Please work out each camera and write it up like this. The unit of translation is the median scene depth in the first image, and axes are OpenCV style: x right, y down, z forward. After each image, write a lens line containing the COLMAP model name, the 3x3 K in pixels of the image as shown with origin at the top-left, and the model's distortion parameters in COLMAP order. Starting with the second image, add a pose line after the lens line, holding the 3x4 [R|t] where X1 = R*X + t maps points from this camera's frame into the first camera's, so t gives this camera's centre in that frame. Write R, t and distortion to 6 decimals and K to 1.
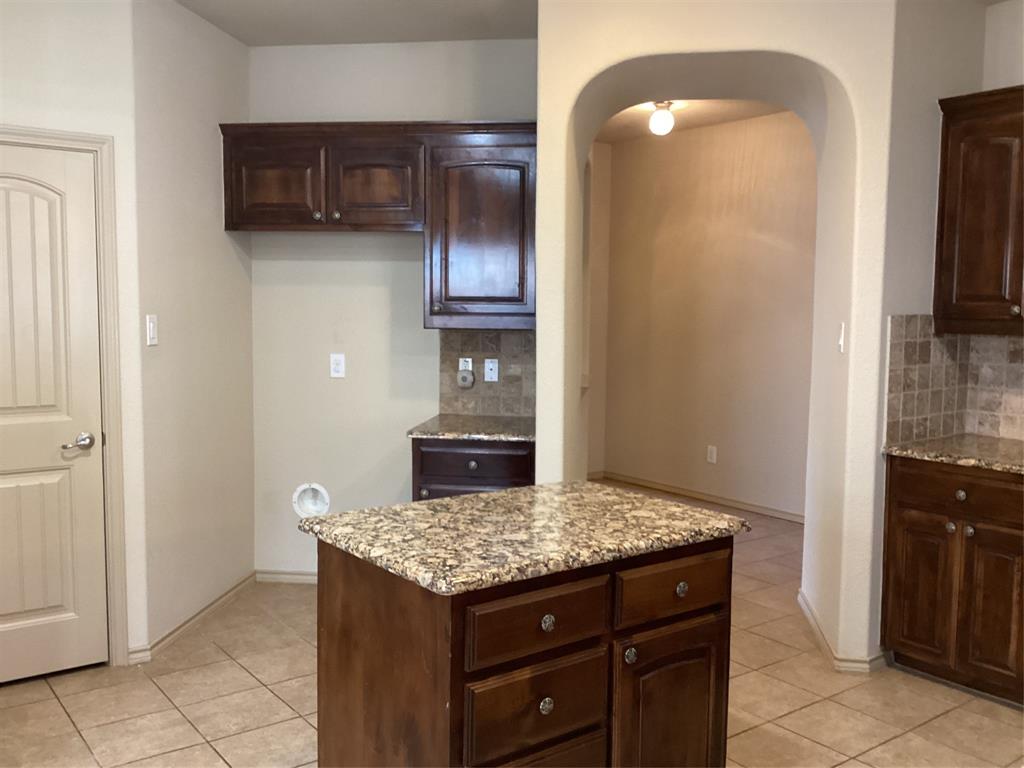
lens RADIAL K [[942.6, 0, 508.3], [0, 942.6, 389.3], [0, 0, 1]] dist [0.121094, -0.240538]
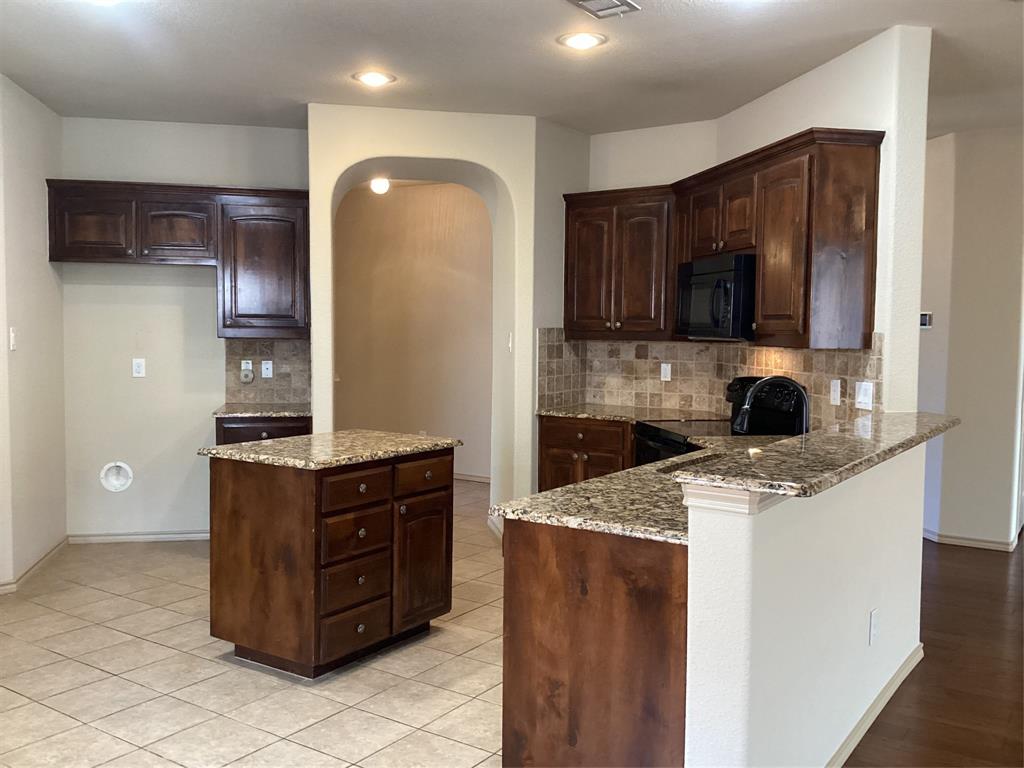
lens RADIAL K [[942.6, 0, 508.3], [0, 942.6, 389.3], [0, 0, 1]] dist [0.121094, -0.240538]
pose [[0.947812, -0.021028, 0.318136, -0.145185], [0.027510, 0.999495, -0.015895, 0.046357], [-0.317642, 0.023818, 0.947912, -0.456373]]
